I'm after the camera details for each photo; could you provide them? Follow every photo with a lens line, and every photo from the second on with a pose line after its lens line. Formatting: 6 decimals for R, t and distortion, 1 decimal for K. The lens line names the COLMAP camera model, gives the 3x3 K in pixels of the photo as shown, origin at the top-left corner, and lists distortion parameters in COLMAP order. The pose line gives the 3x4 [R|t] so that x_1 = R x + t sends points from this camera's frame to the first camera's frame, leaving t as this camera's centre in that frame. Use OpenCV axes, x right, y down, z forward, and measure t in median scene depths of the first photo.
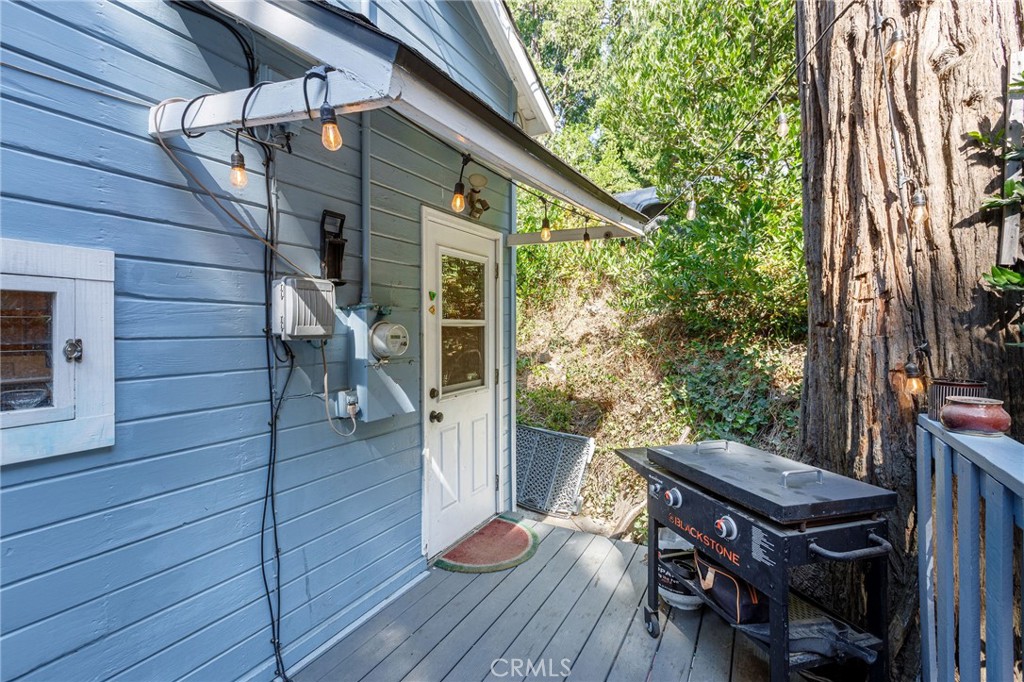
lens RADIAL K [[460.8, 0, 509.3], [0, 460.8, 327.2], [0, 0, 1]] dist [-0.000783, -0.000166]
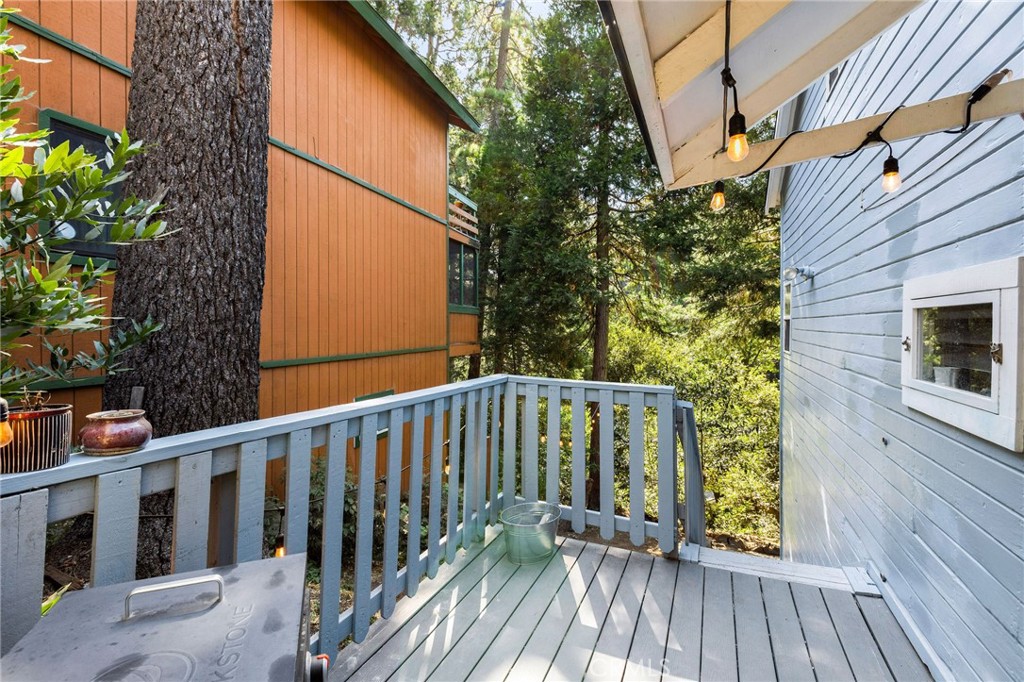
lens RADIAL K [[460.8, 0, 509.3], [0, 460.8, 327.2], [0, 0, 1]] dist [-0.000783, -0.000166]
pose [[-0.996438, -0.000874, -0.084325, 0.334571], [-0.001115, 0.999995, 0.002812, -0.013435], [0.084322, 0.002896, -0.996434, 2.004242]]
